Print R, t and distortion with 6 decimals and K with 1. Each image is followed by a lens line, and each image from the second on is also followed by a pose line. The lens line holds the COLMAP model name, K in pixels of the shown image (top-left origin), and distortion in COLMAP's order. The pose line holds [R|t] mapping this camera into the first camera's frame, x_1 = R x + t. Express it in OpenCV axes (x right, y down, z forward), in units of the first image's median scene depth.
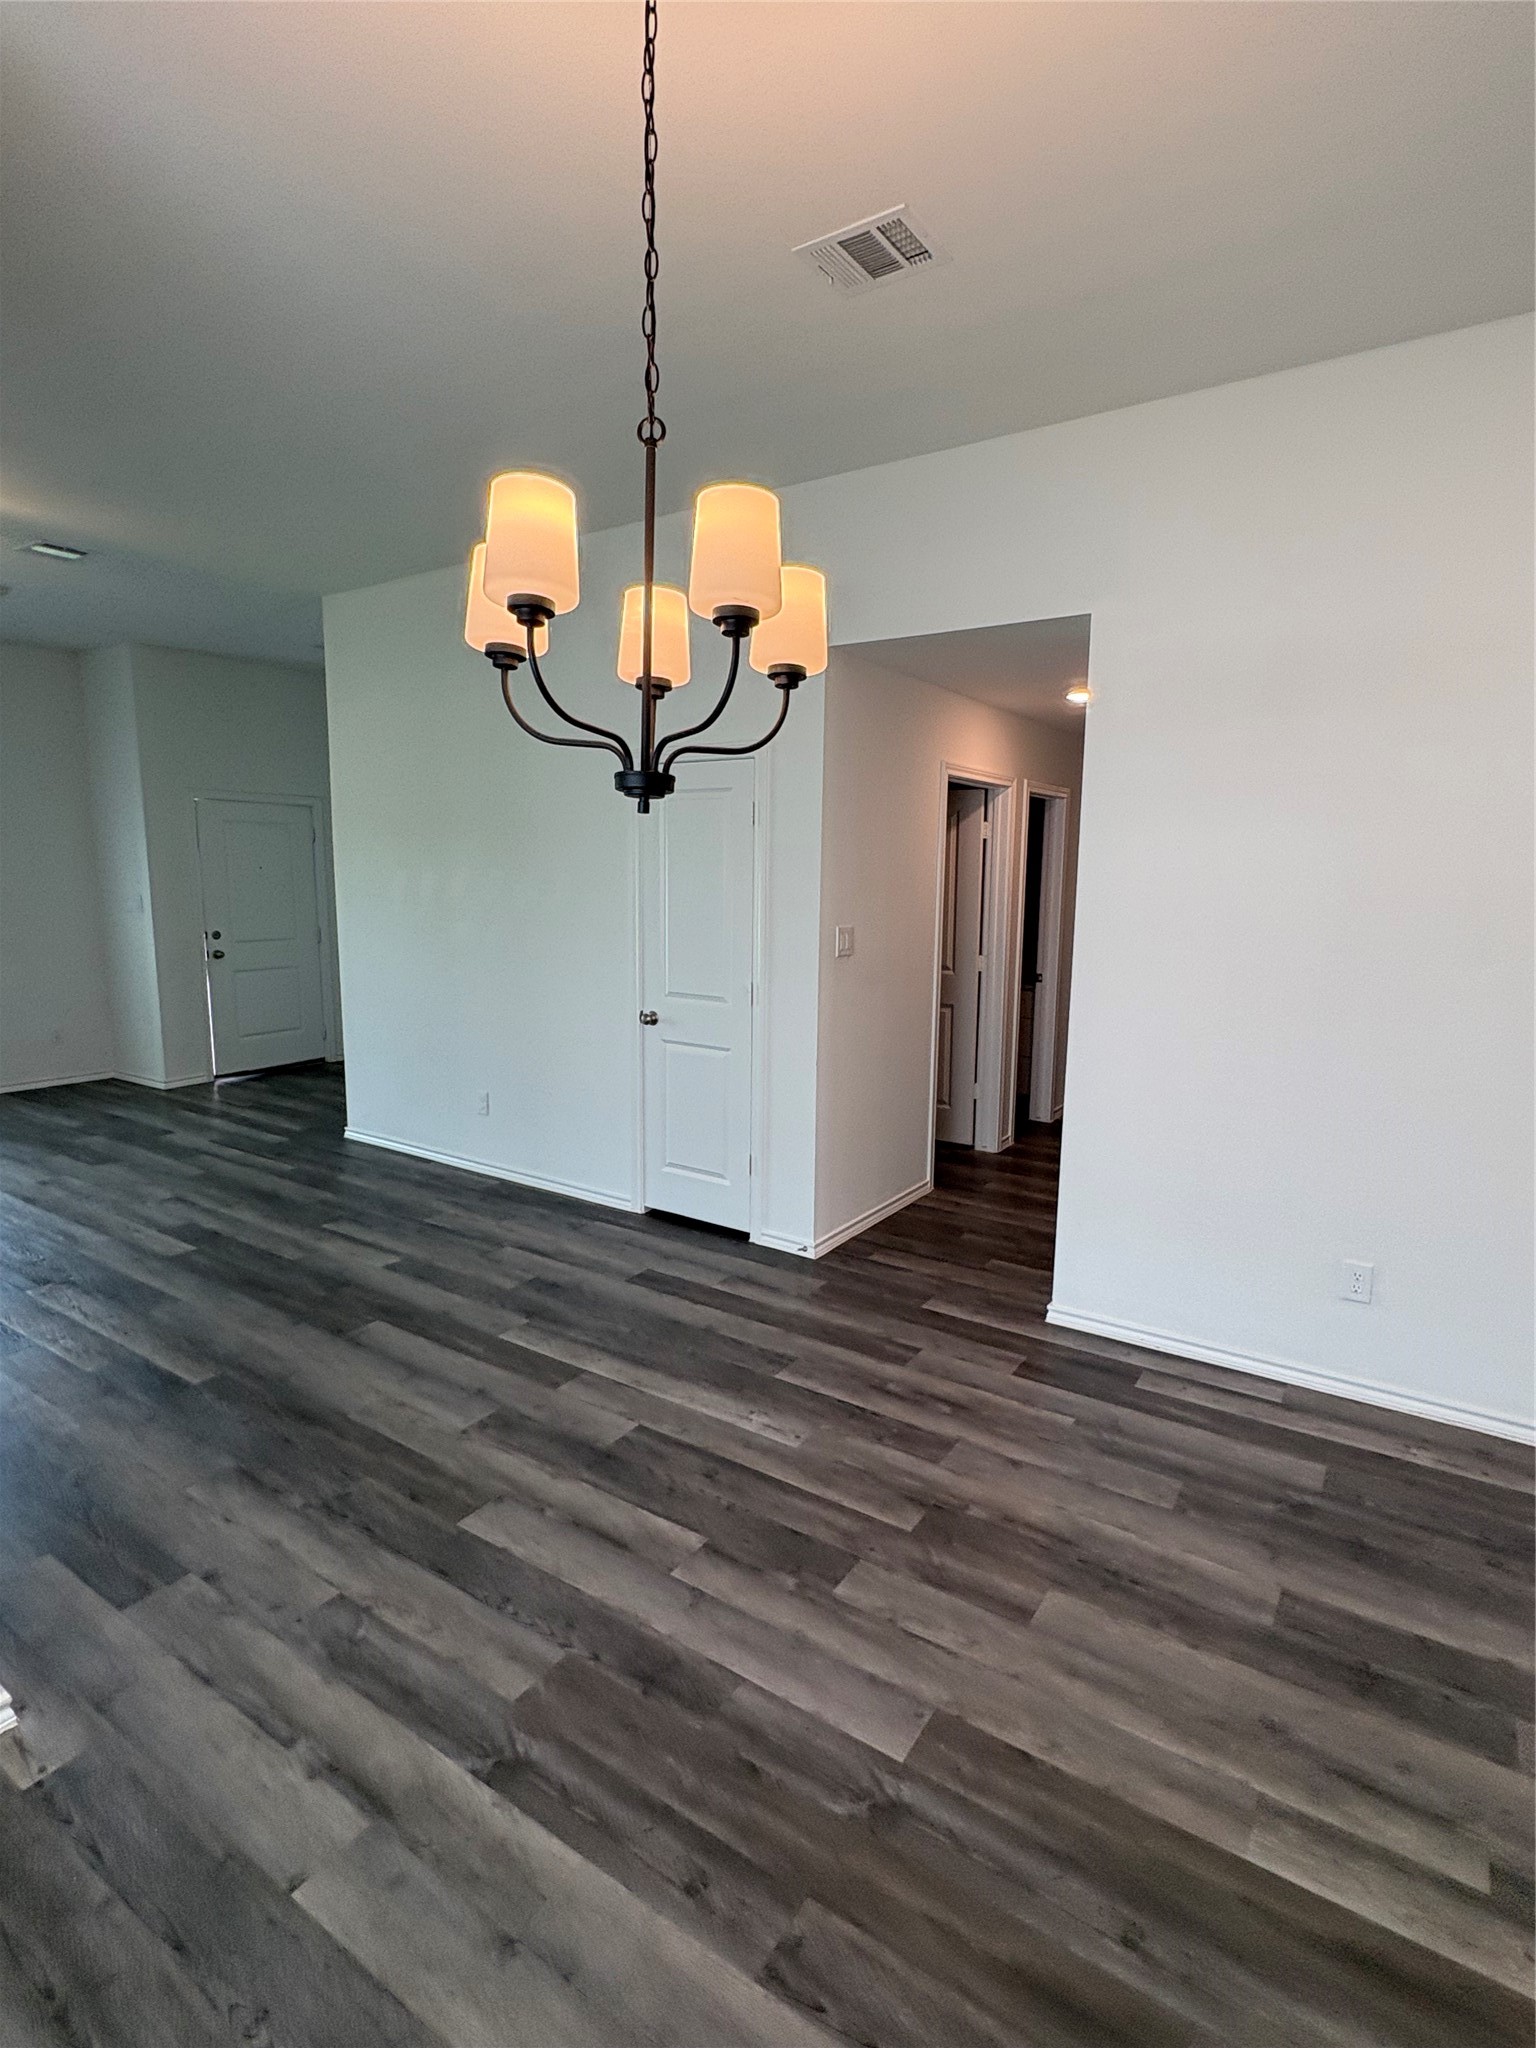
lens RADIAL K [[1023.5, 0, 765.0], [0, 1023.5, 1026.6], [0, 0, 1]] dist [-0.000085, 0.000923]
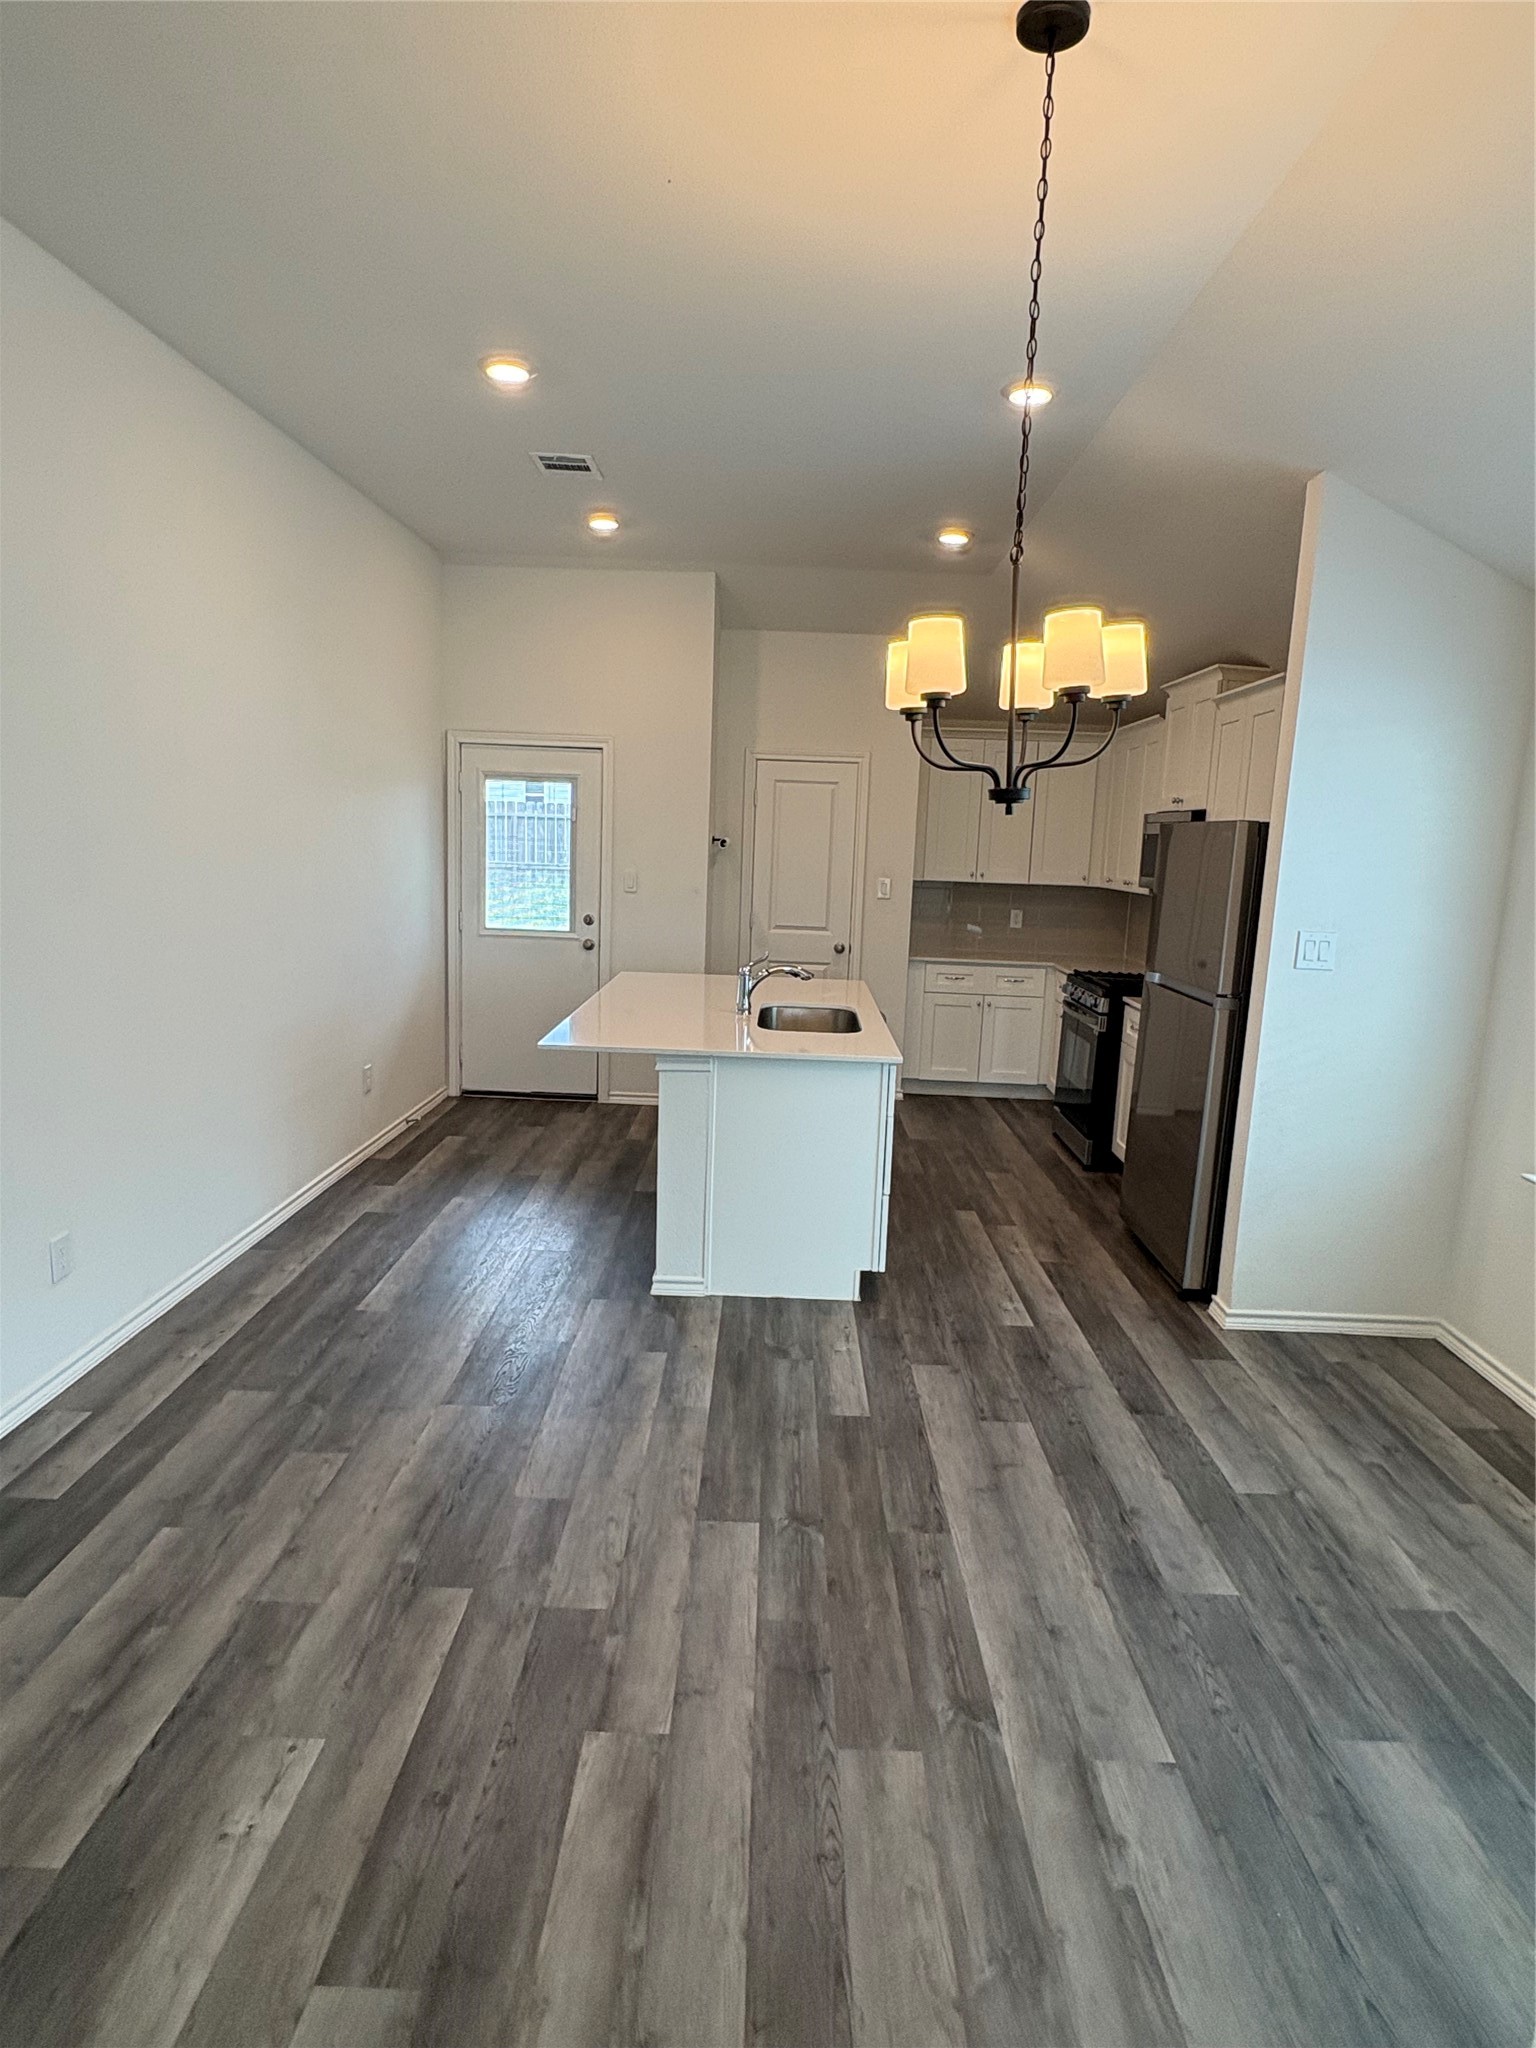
lens RADIAL K [[1154.0, 0, 773.2], [0, 1154.0, 1022.7], [0, 0, 1]] dist [0.000169, 0.001914]
pose [[-0.547842, -0.169490, 0.819233, -0.661030], [0.082167, 0.963626, 0.254311, -0.185374], [-0.832537, 0.206636, -0.513988, 1.086786]]
